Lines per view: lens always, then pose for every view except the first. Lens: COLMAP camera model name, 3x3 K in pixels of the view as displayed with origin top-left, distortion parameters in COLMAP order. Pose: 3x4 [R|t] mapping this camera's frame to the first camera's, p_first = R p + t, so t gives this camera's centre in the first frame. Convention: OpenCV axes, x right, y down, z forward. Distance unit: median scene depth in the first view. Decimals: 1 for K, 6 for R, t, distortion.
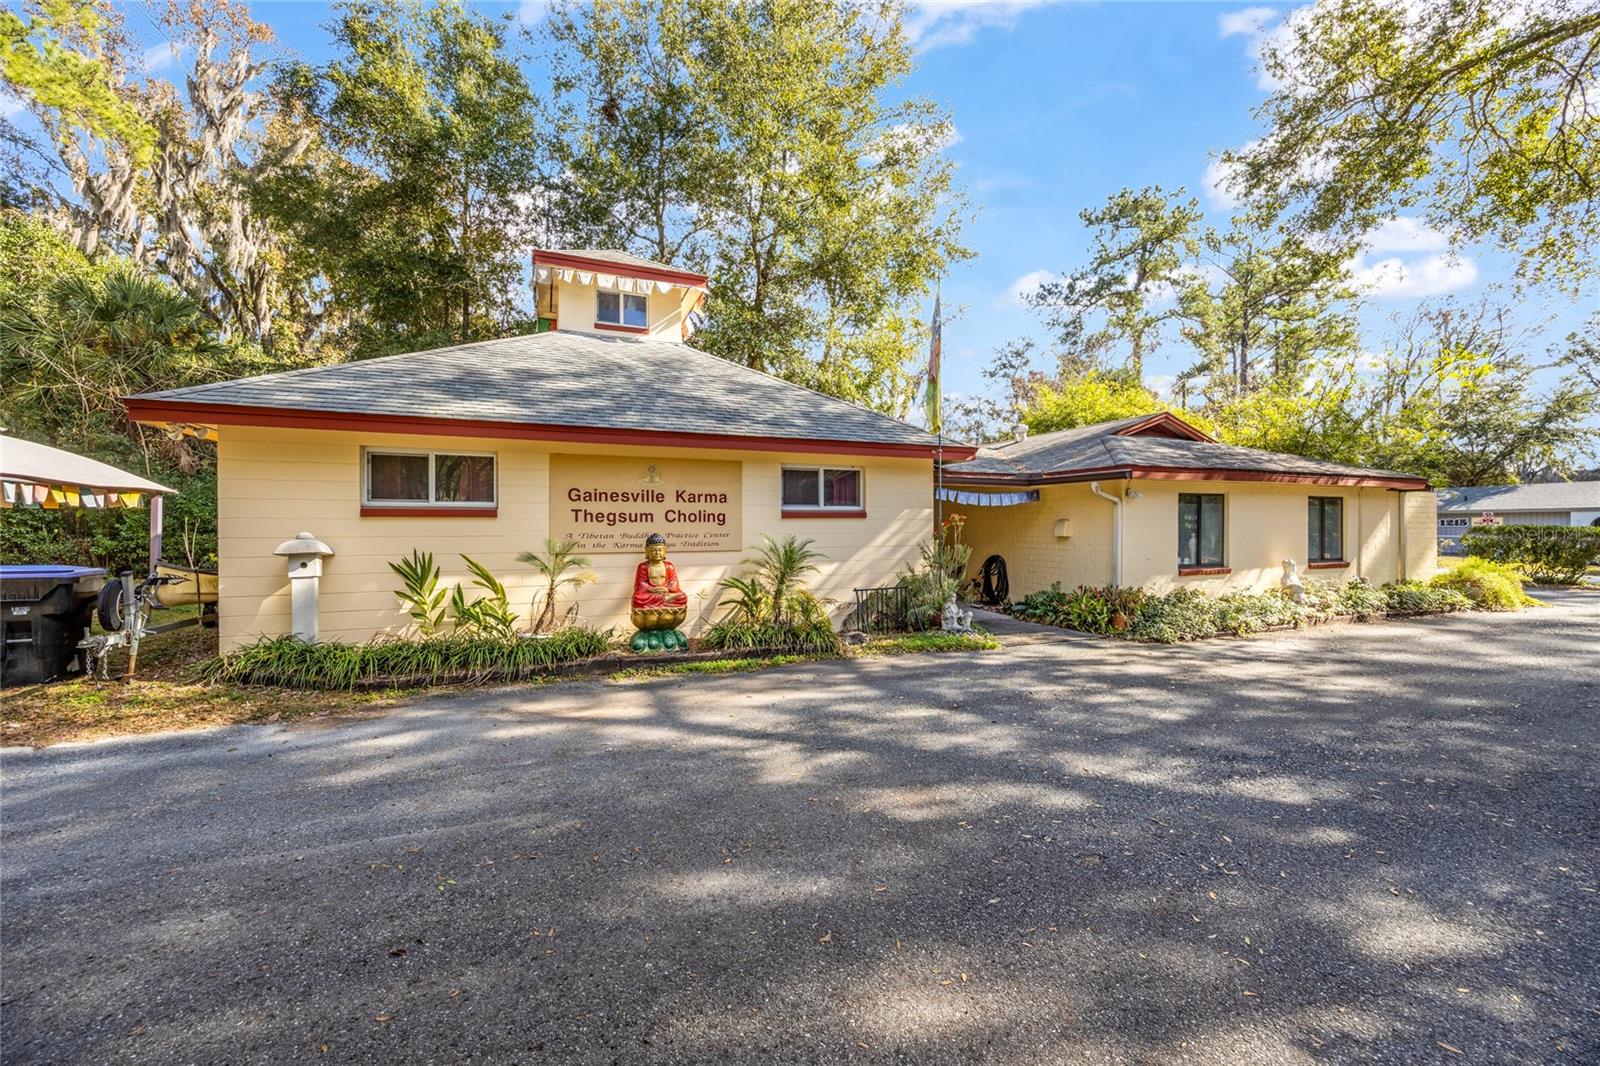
lens RADIAL K [[627.9, 0, 800.0], [0, 627.9, 533.0], [0, 0, 1]] dist [-0.007876, 0.000333]
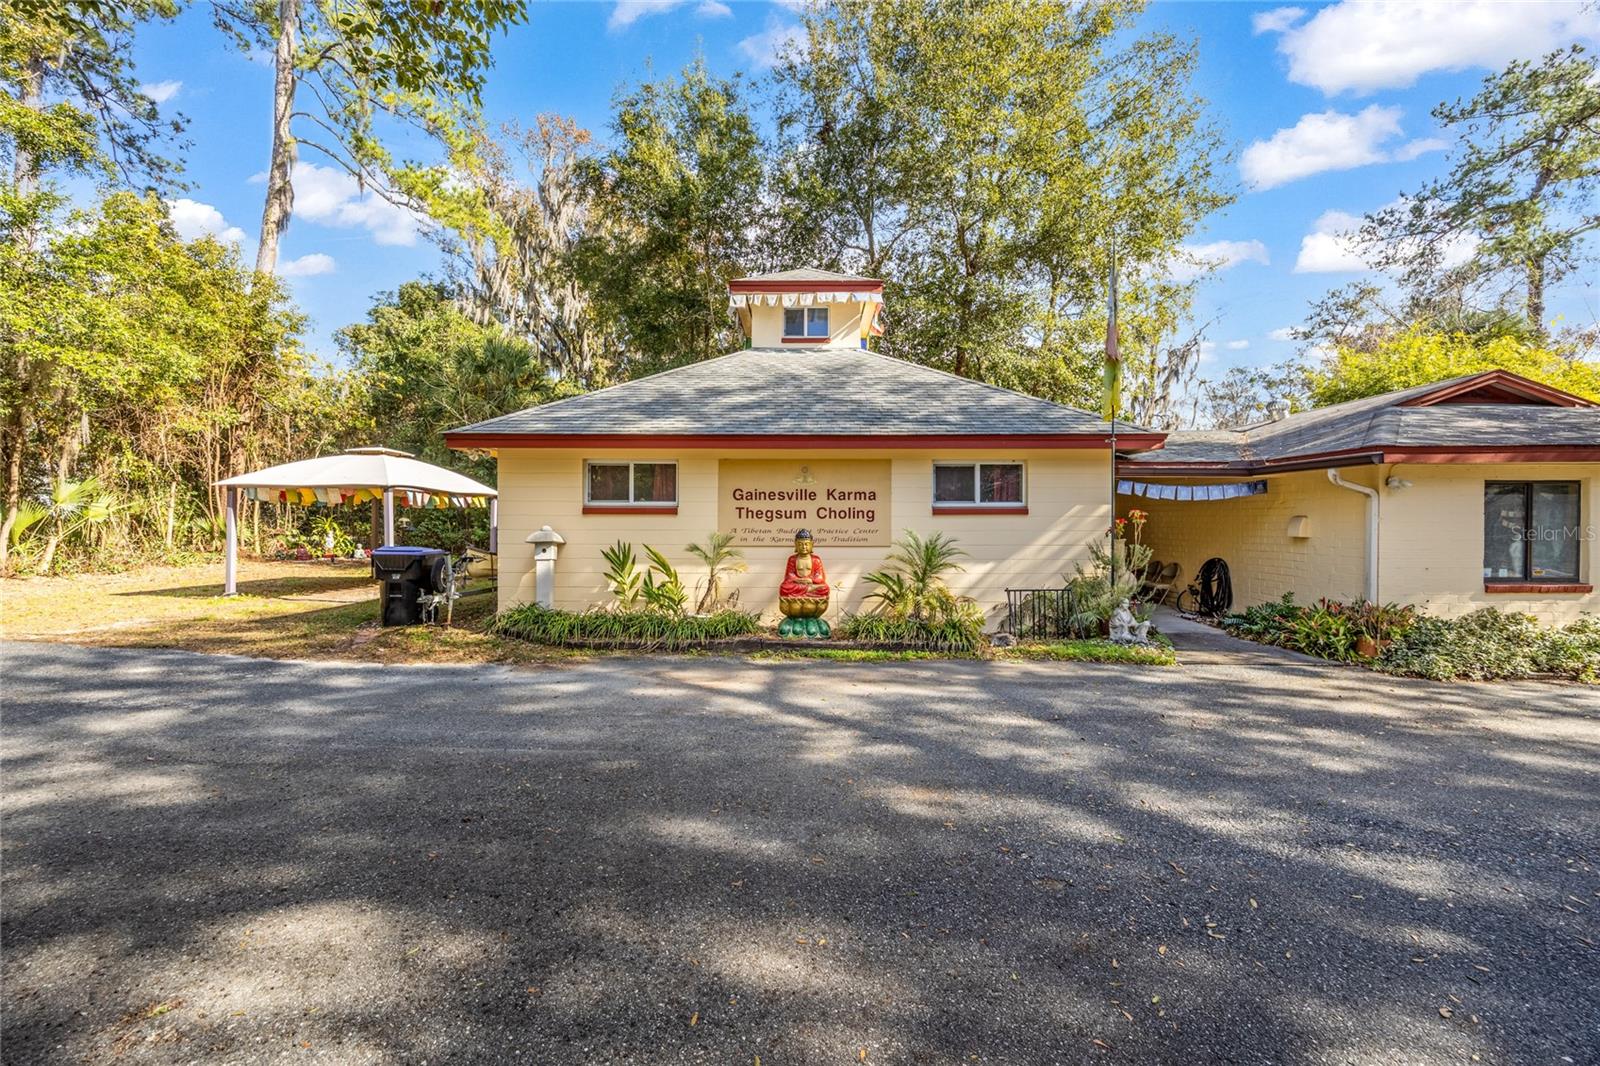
lens RADIAL K [[629.5, 0, 799.0], [0, 629.5, 529.2], [0, 0, 1]] dist [-0.008424, 0.000262]
pose [[0.913060, 0.008732, -0.407731, 0.183795], [-0.008233, 0.999962, 0.002977, -0.002143], [0.407741, 0.000639, 0.913097, -0.001131]]
